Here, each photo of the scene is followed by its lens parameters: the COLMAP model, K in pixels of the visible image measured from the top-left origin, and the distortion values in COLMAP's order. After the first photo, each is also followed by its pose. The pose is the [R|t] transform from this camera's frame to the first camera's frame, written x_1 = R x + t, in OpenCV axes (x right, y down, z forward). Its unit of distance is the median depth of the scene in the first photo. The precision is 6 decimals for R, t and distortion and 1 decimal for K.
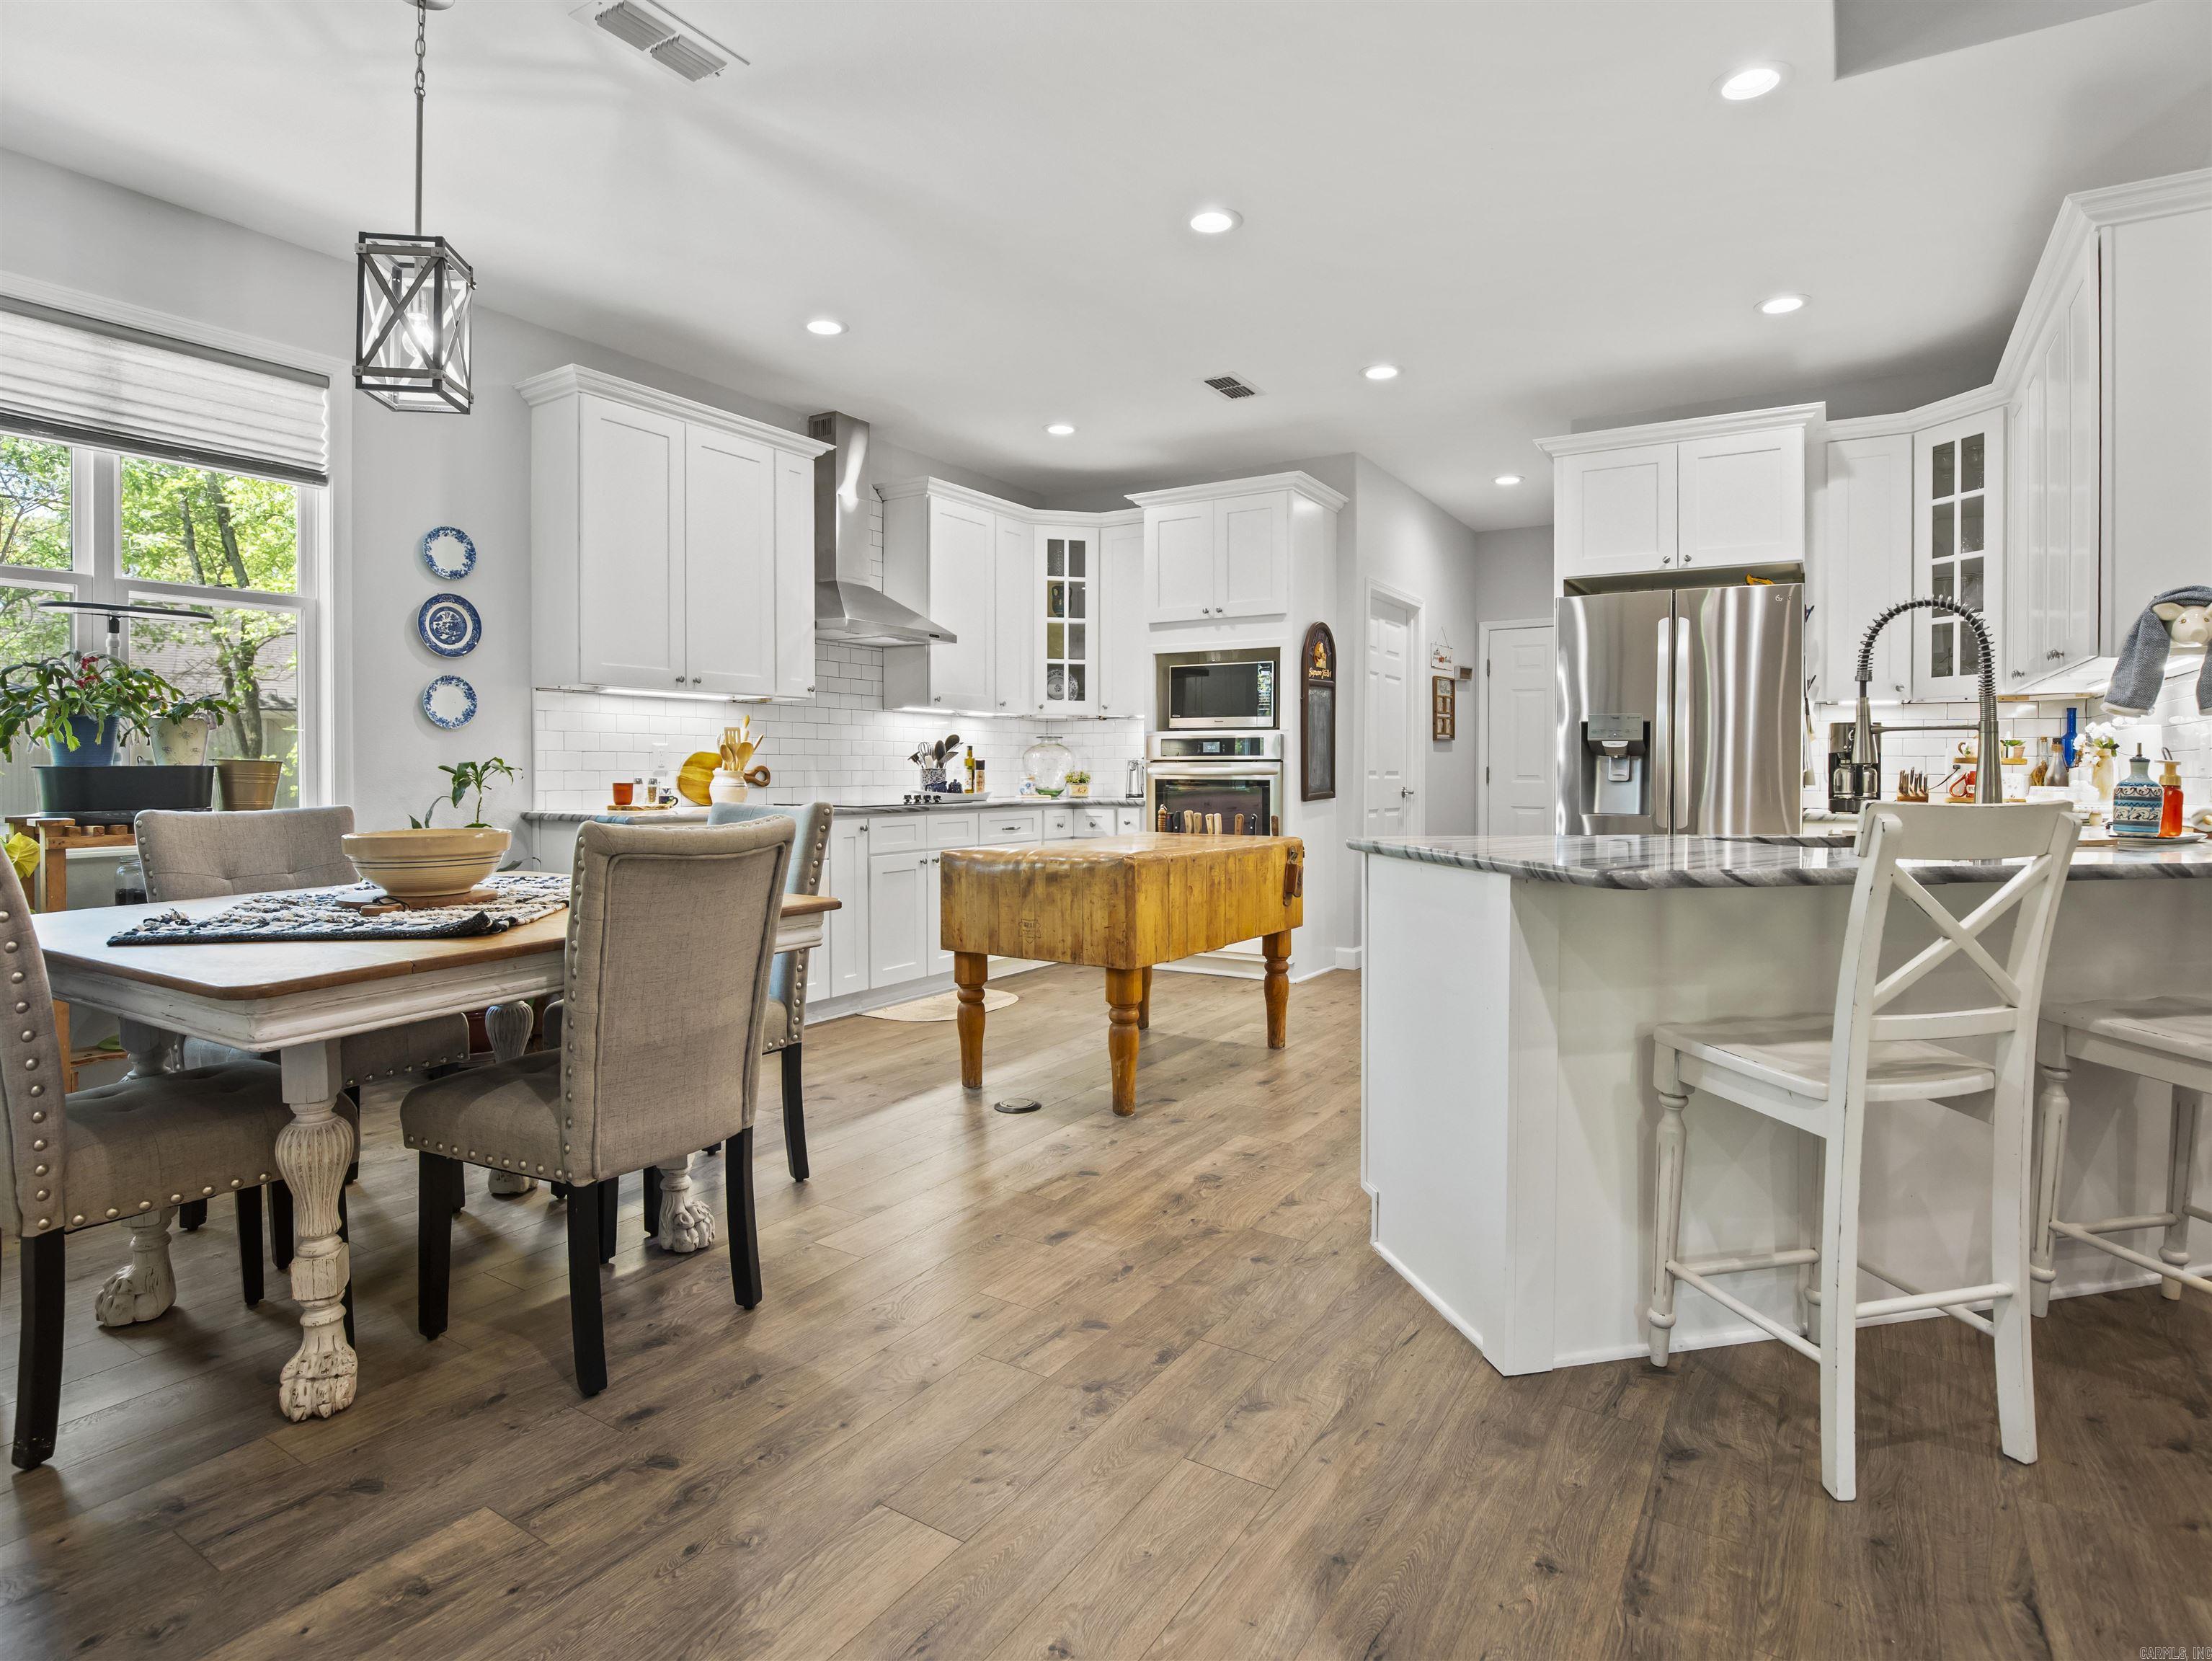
lens RADIAL K [[1176.6, 0, 1111.5], [0, 1176.6, 850.9], [0, 0, 1]] dist [-0.022234, 0.000193]
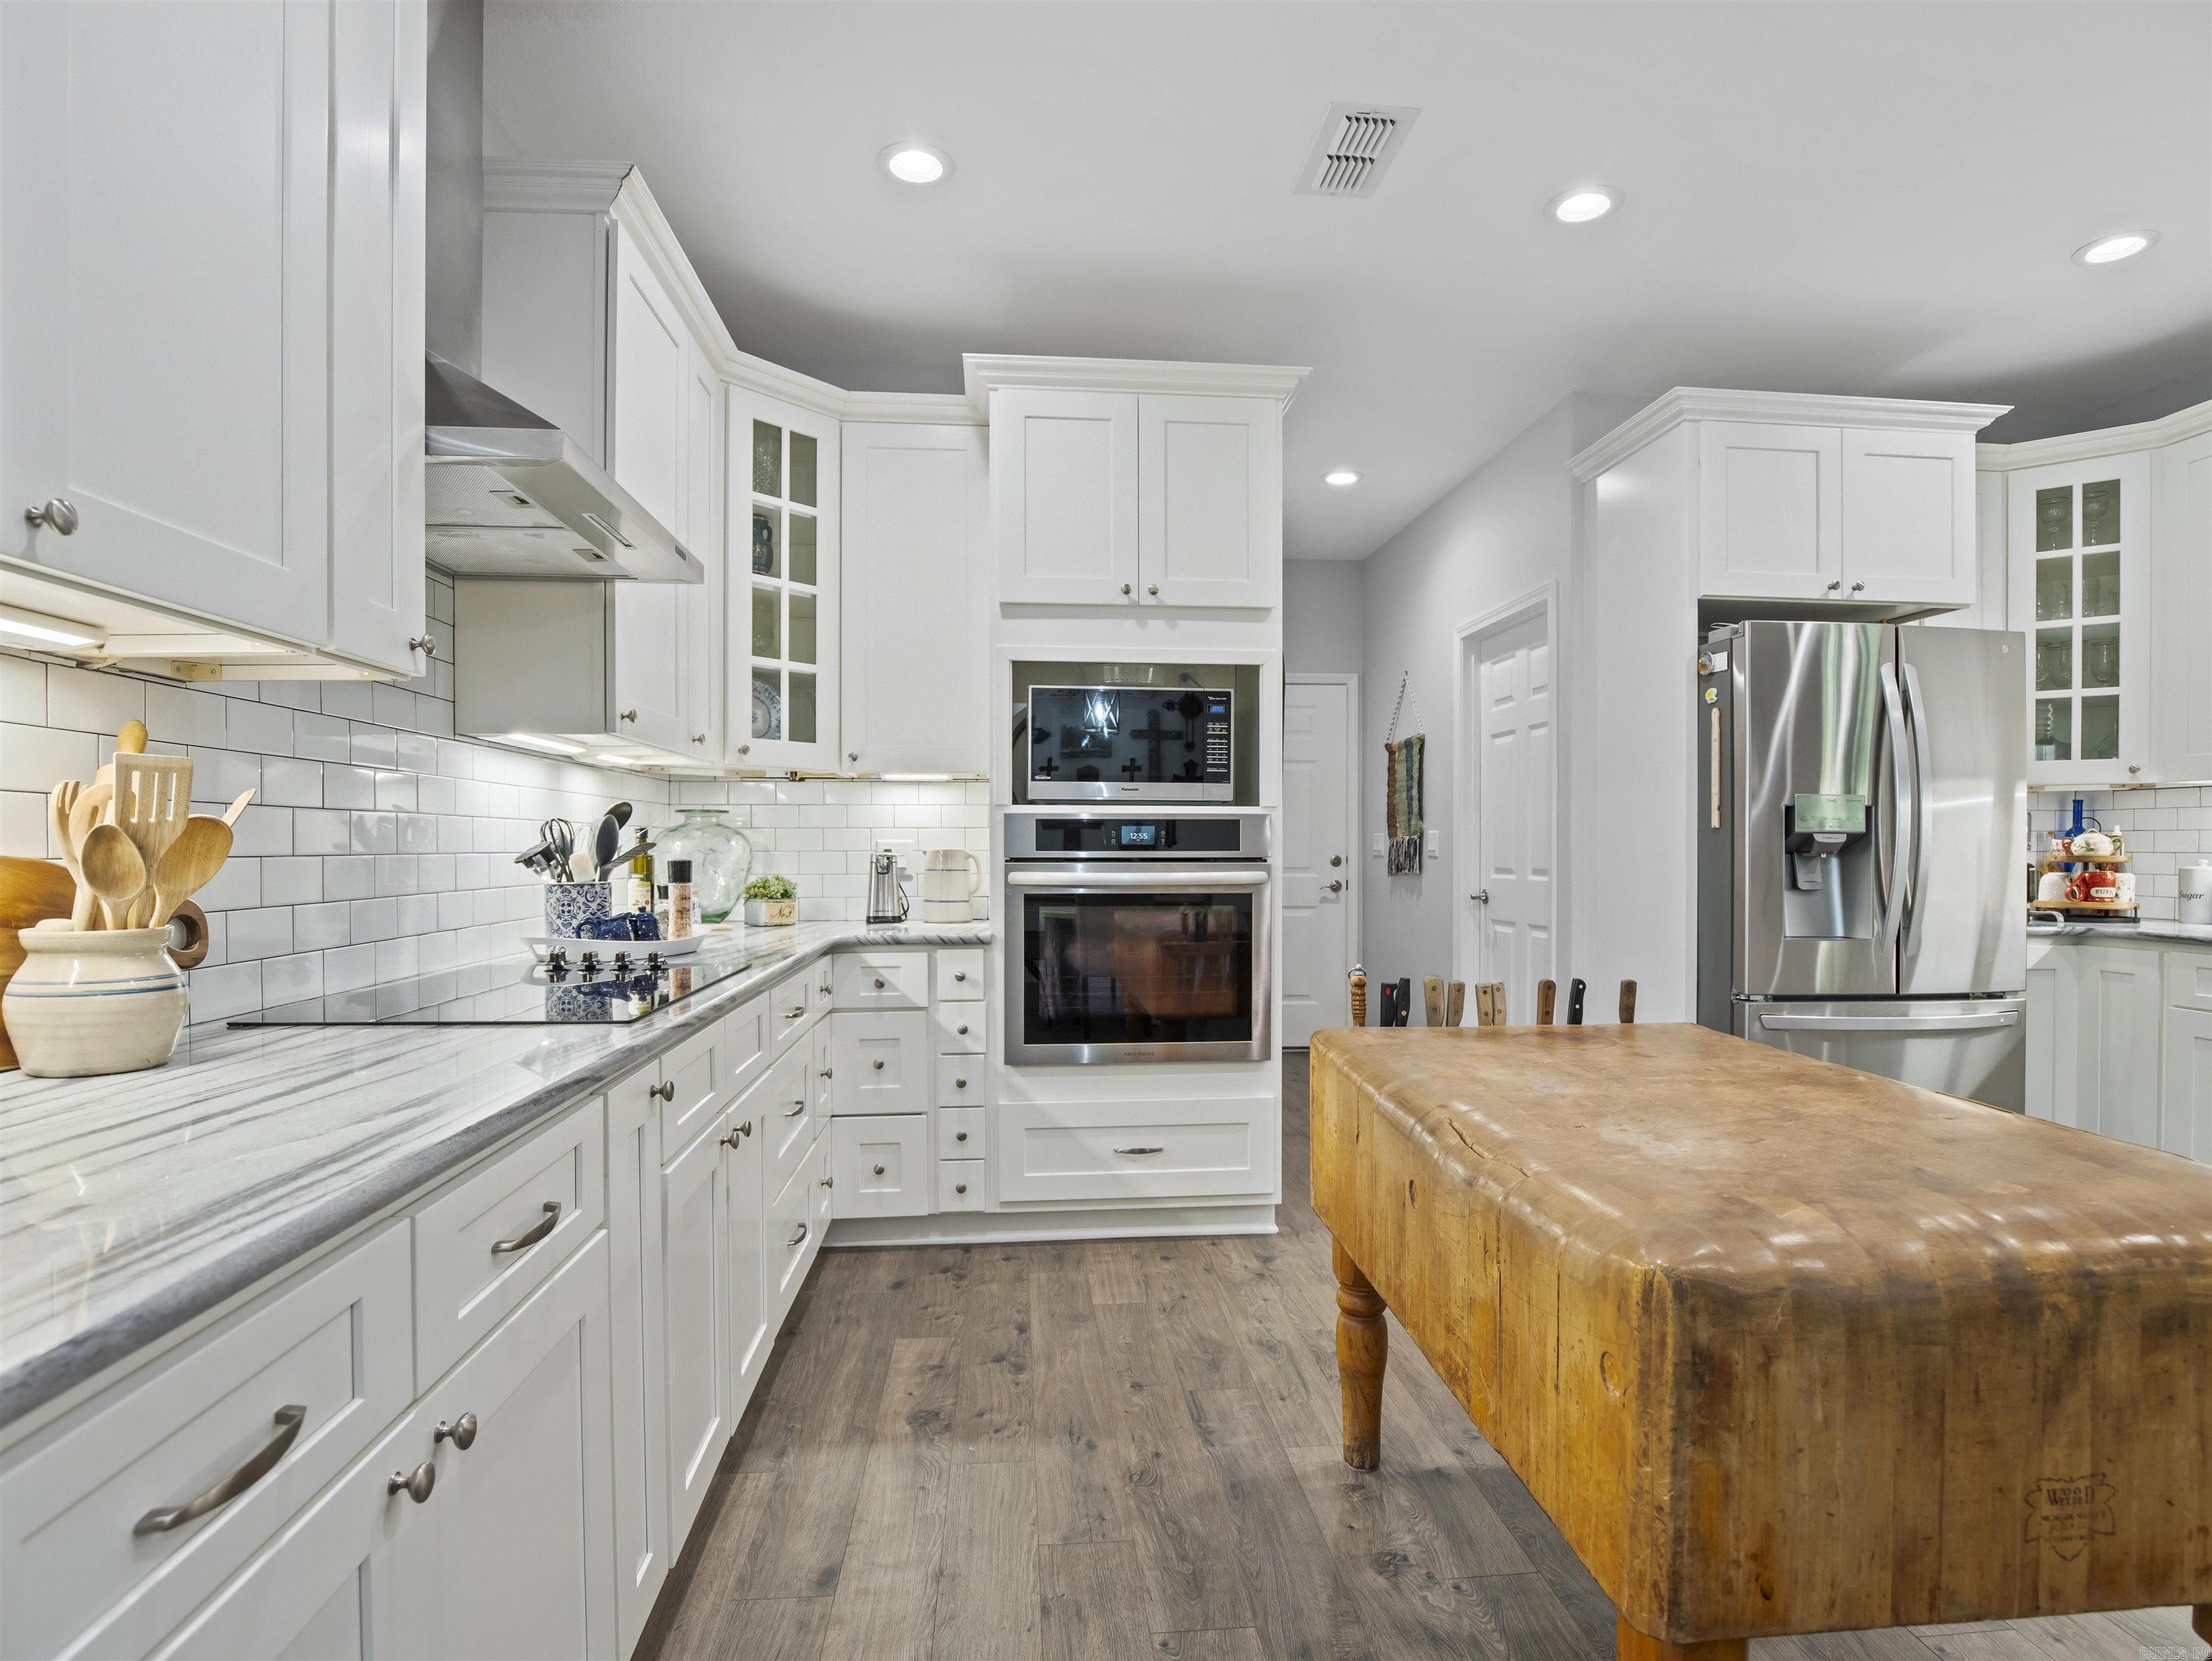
lens RADIAL K [[1176.6, 0, 1111.5], [0, 1176.6, 850.9], [0, 0, 1]] dist [-0.022234, 0.000193]
pose [[0.795074, -0.004162, 0.606498, -0.262052], [0.041620, 0.997994, -0.047713, -0.054971], [-0.605082, 0.063178, 0.793652, 0.570476]]
